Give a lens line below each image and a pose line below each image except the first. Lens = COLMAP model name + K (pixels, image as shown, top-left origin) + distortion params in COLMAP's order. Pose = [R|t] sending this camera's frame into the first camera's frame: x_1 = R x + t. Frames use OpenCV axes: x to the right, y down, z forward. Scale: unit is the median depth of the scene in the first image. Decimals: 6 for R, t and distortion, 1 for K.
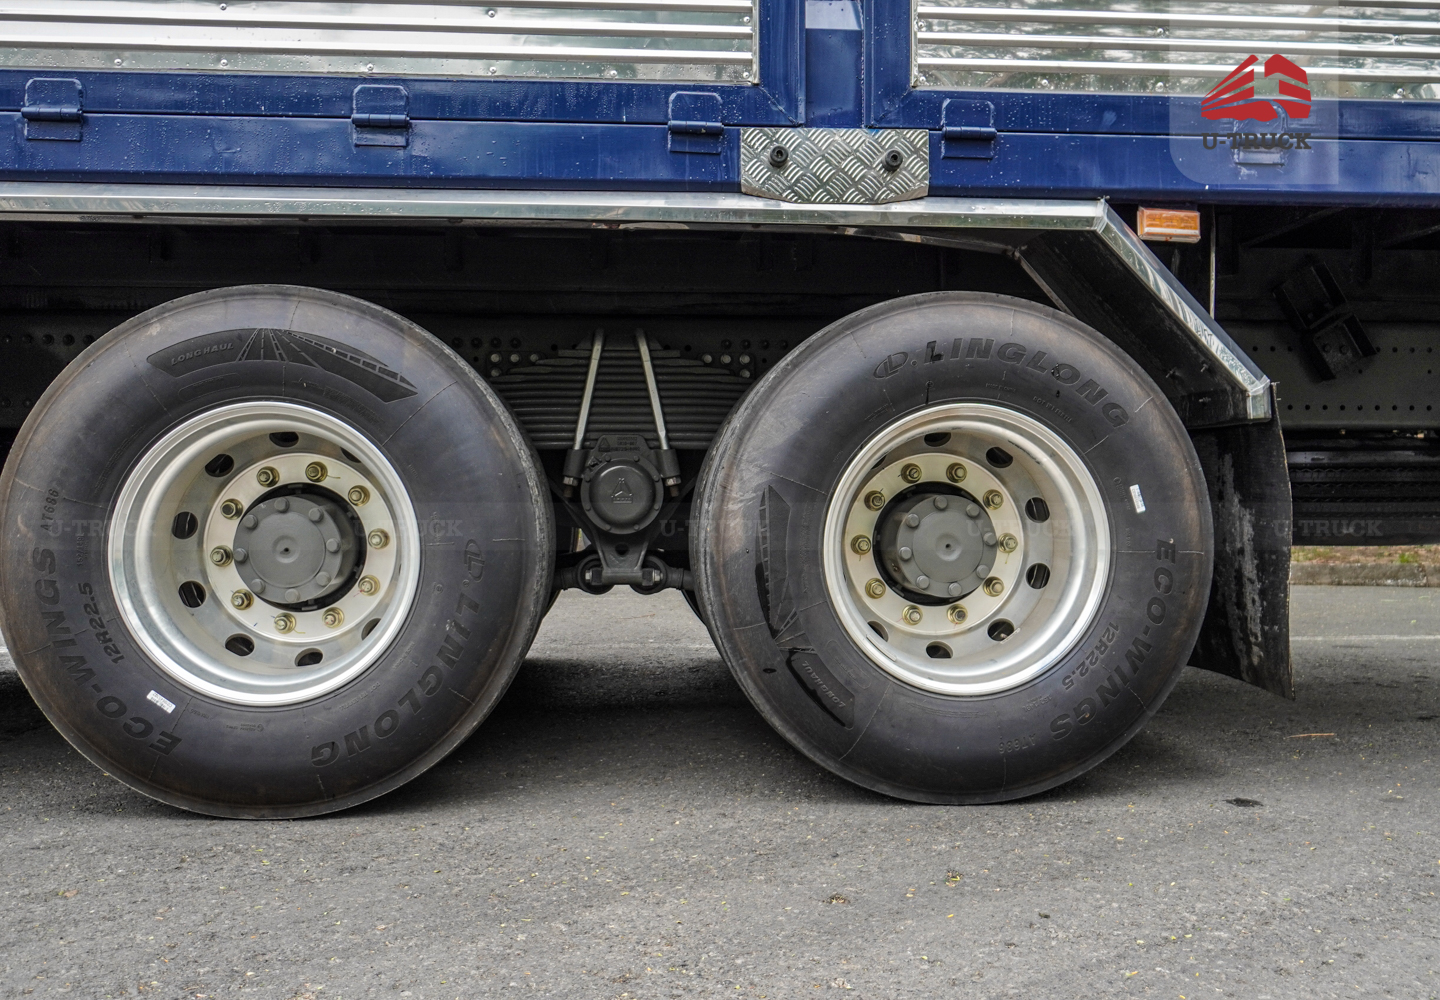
lens RADIAL K [[1315.3, 0, 719.8], [0, 1315.3, 501.5], [0, 0, 1]] dist [0.003399, 0.005174]
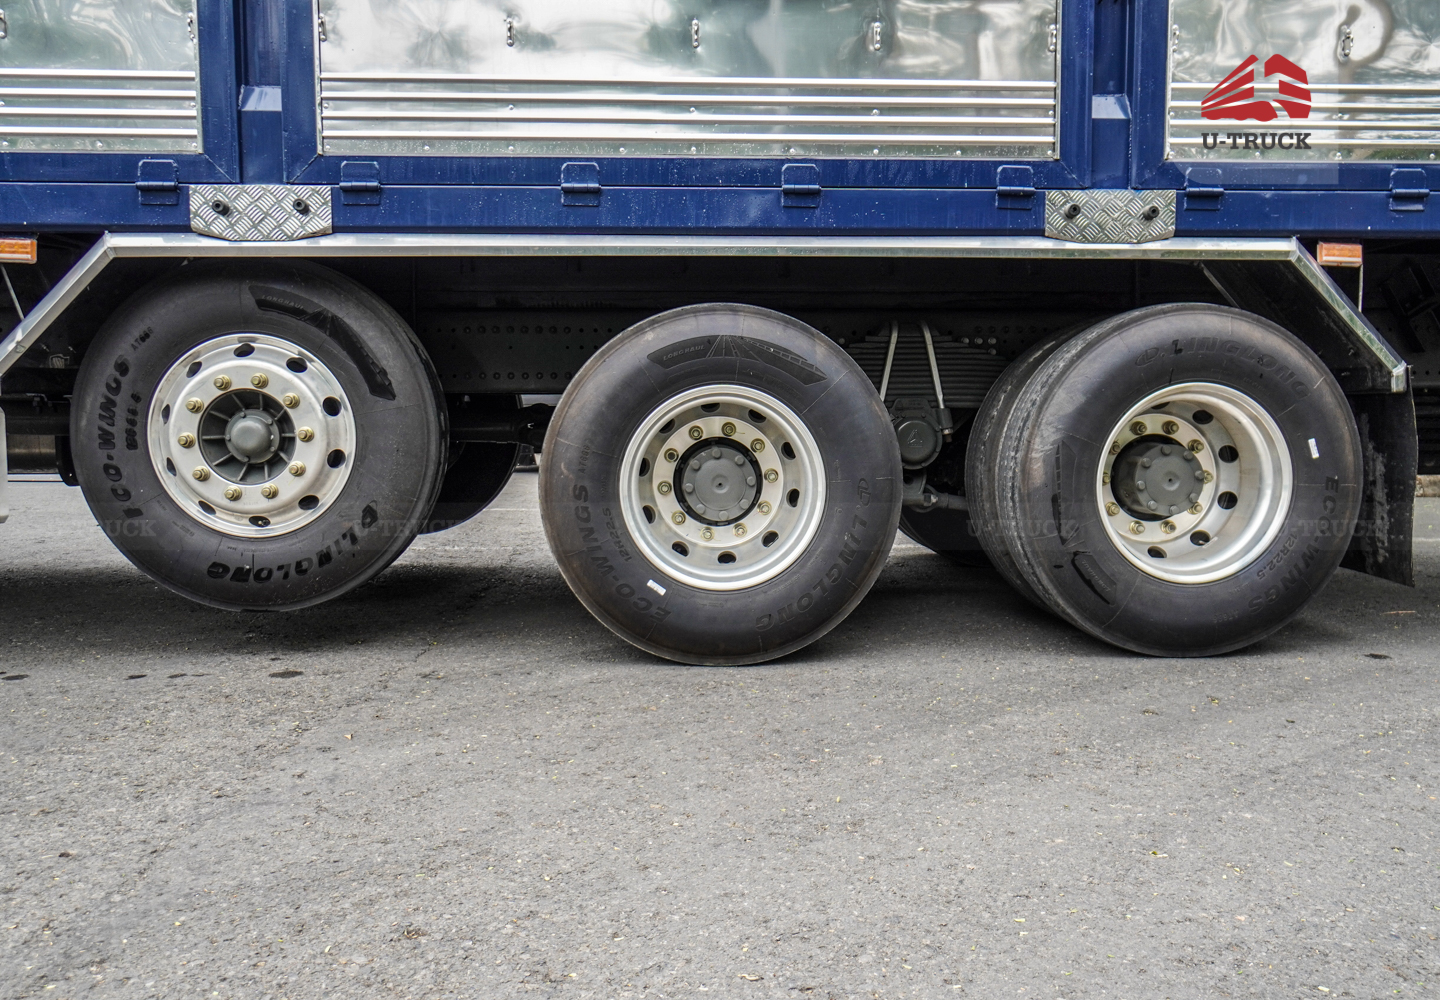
lens RADIAL K [[1162.5, 0, 720.5], [0, 1162.5, 501.1], [0, 0, 1]] dist [0.000156, 0.017079]
pose [[0.999846, -0.001379, -0.017487, -0.316533], [0.002669, 0.997261, 0.073917, -0.041223], [0.017338, -0.073952, 0.997111, -0.294327]]
